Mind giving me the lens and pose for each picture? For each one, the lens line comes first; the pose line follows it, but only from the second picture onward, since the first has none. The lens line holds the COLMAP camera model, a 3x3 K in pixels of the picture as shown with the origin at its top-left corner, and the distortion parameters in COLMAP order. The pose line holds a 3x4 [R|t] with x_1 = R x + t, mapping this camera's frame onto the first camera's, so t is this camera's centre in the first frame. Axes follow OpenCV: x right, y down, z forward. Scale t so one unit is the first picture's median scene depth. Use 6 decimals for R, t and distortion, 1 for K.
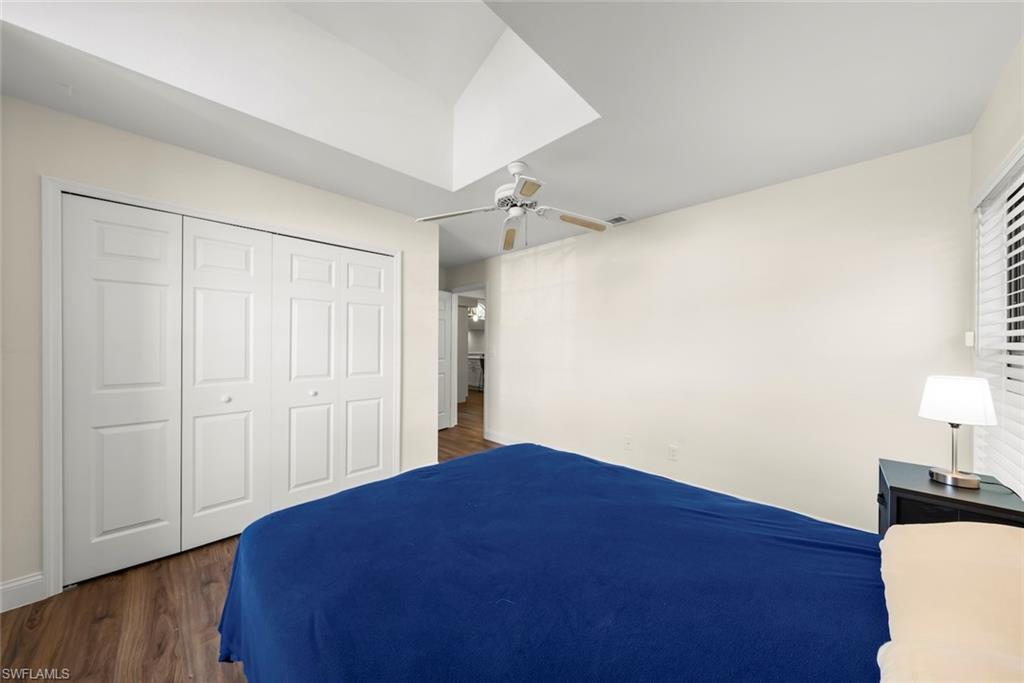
lens RADIAL K [[367.1, 0, 512.7], [0, 367.1, 343.2], [0, 0, 1]] dist [-0.001830, -0.000059]
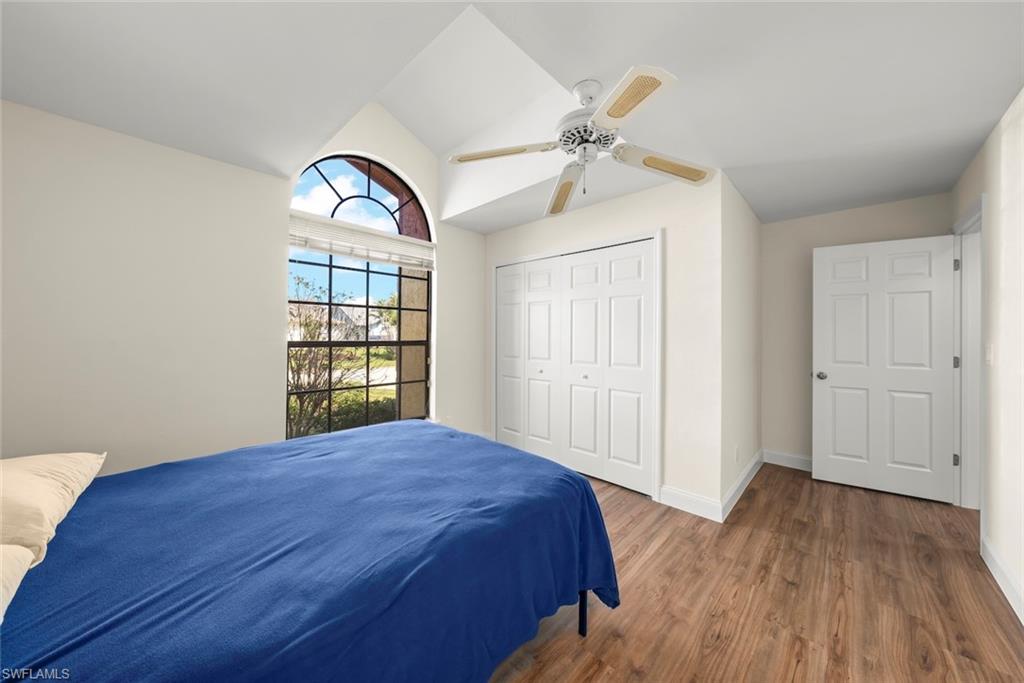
lens RADIAL K [[350.2, 0, 511.0], [0, 350.2, 330.4], [0, 0, 1]] dist [-0.000763, -0.000022]
pose [[-0.016767, -0.014048, -0.999761, 0.686792], [-0.003104, 0.999897, -0.013998, 0.002187], [0.999855, 0.002869, -0.016808, 0.858606]]
